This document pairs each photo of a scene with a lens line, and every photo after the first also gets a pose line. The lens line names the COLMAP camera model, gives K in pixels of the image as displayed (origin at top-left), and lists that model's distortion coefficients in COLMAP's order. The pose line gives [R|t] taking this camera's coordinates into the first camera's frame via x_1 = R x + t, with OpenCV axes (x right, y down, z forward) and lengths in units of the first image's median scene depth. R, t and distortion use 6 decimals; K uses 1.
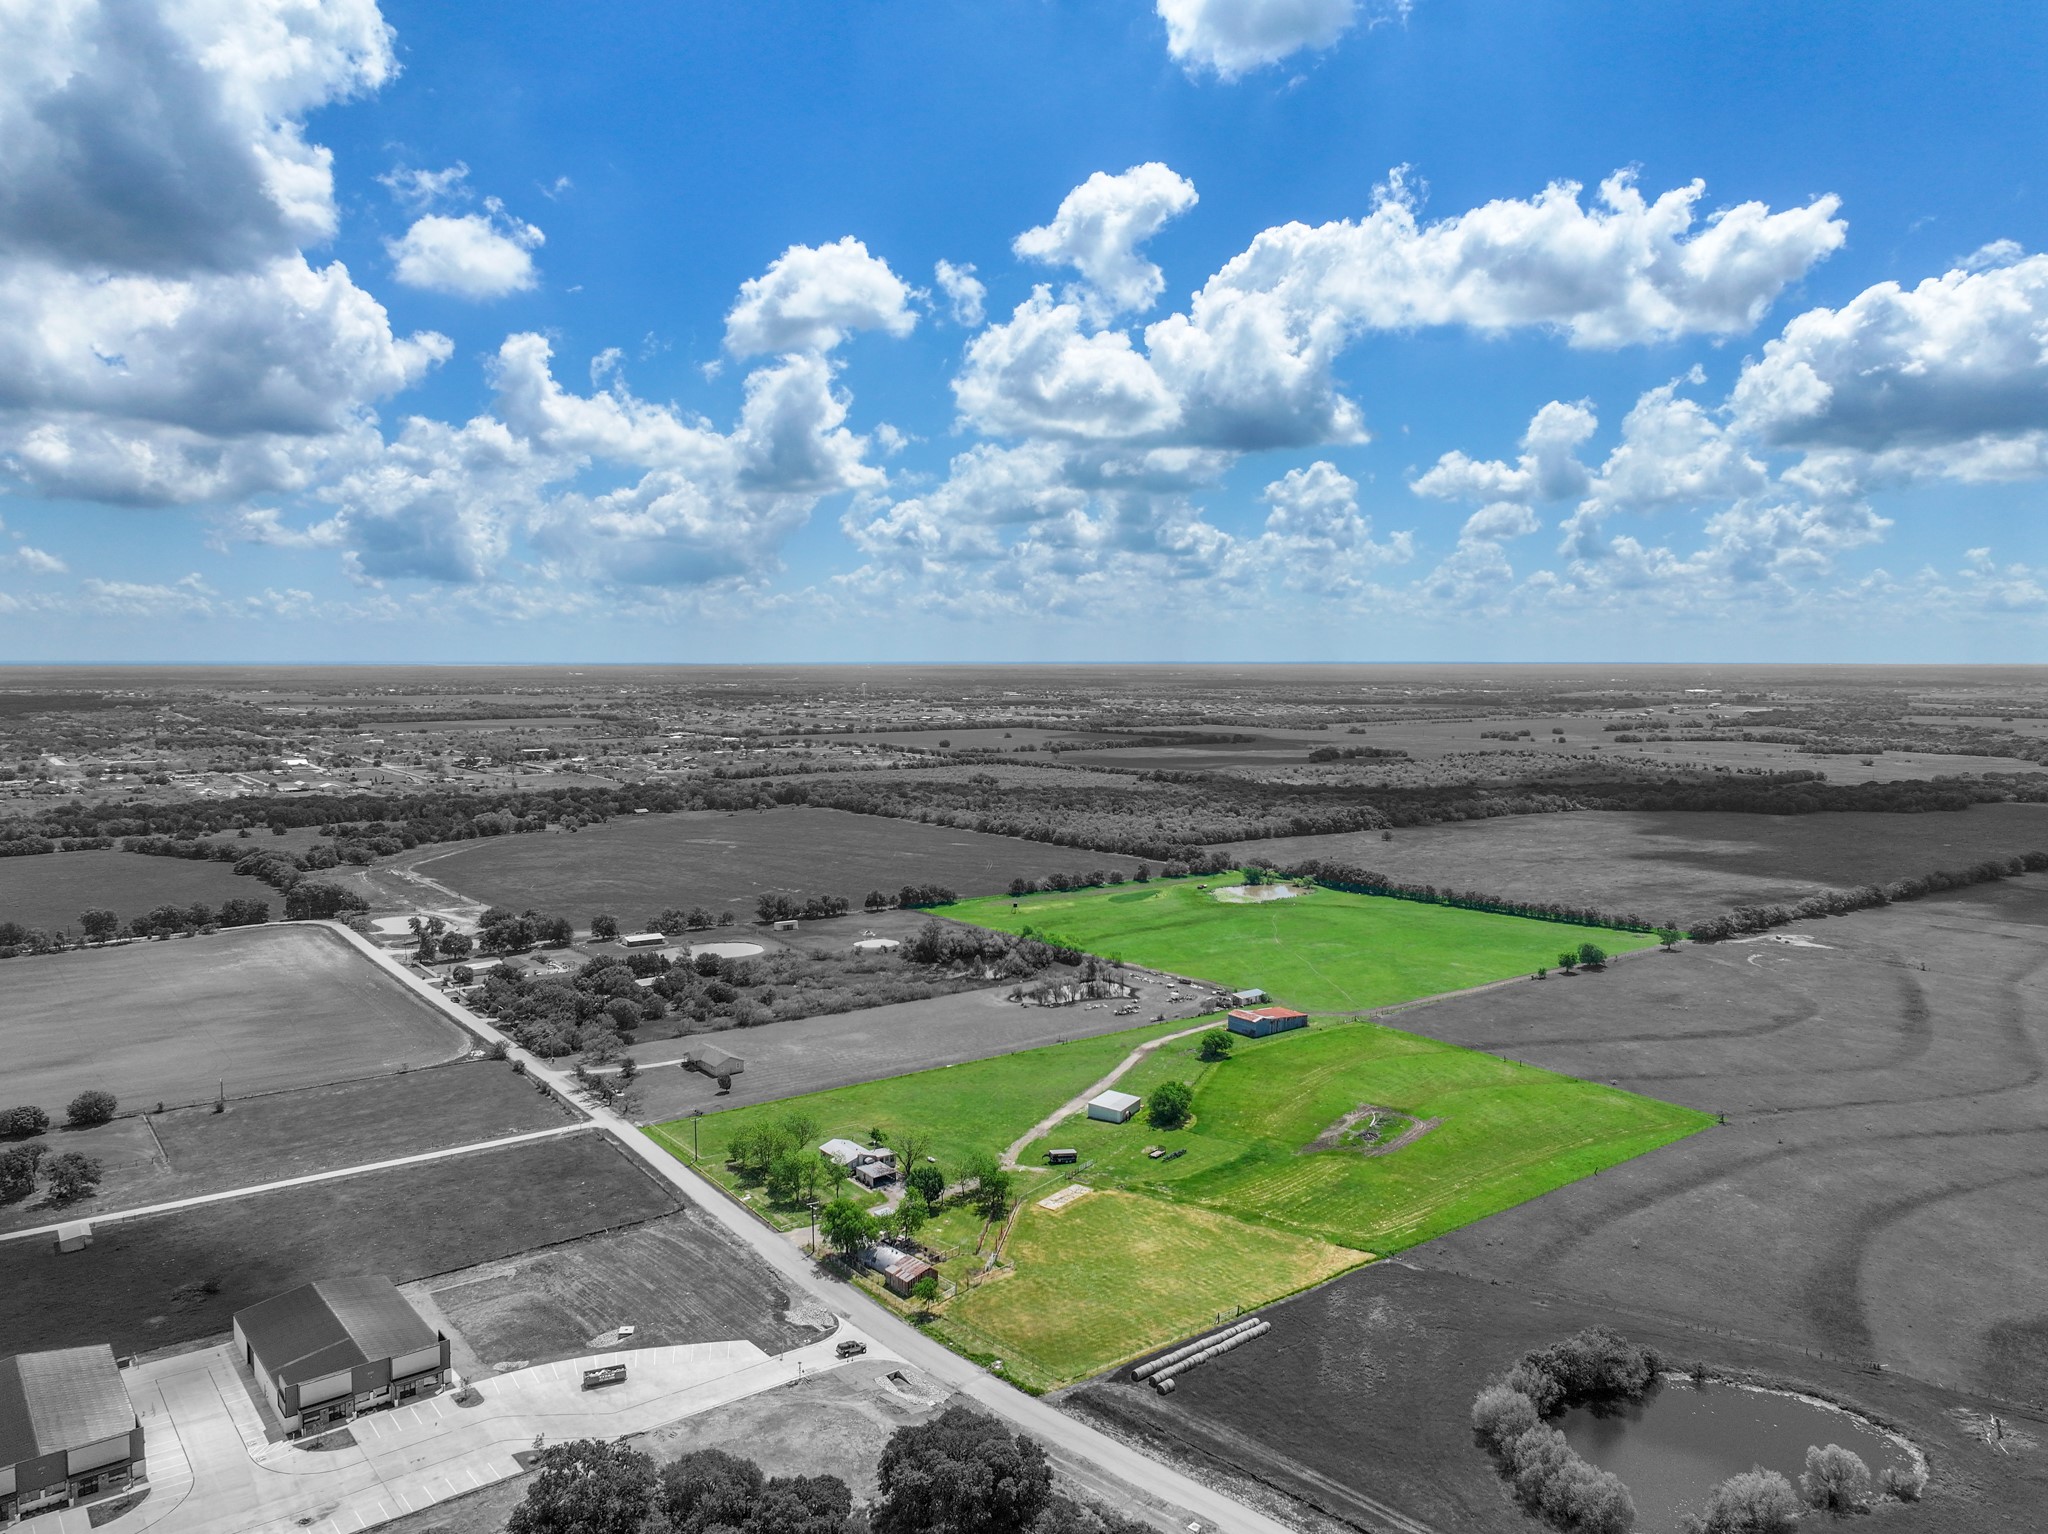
lens RADIAL K [[1430.0, 0, 1040.0], [0, 1430.0, 765.6], [0, 0, 1]] dist [-0.000779, 0.016902]
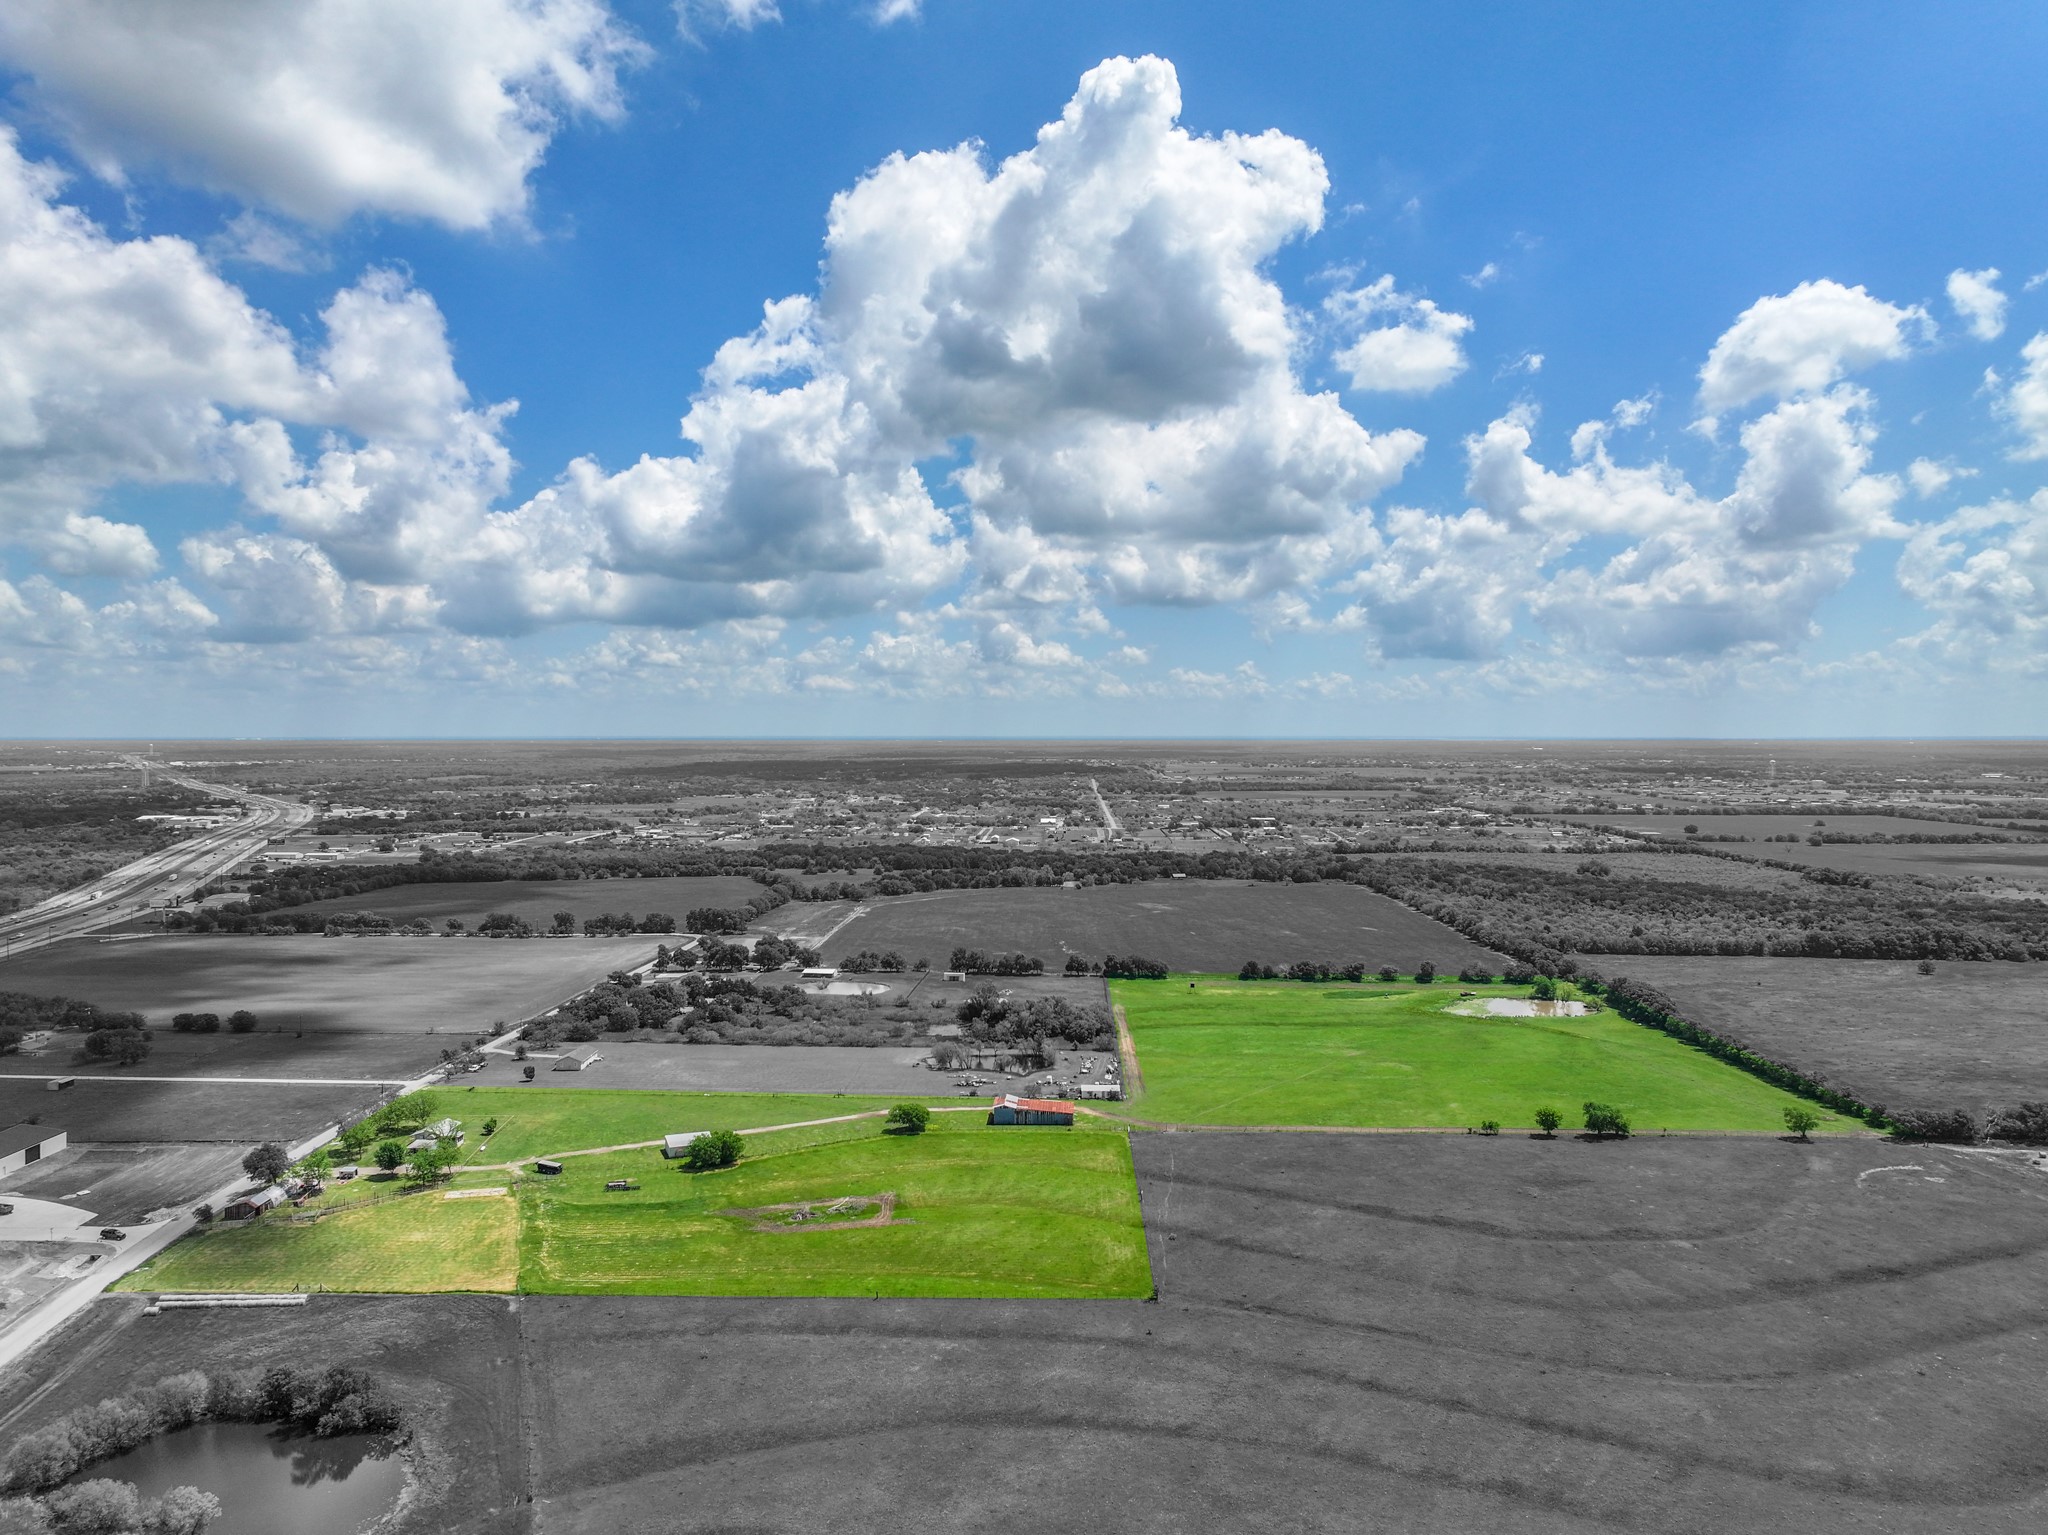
lens RADIAL K [[1430.0, 0, 1030.4], [0, 1430.0, 750.5], [0, 0, 1]] dist [-0.000779, 0.016902]
pose [[0.772252, 0.006316, -0.635285, 0.227223], [-0.046376, 0.997843, -0.046454, -0.005052], [0.633621, 0.065336, 0.770880, 0.074931]]
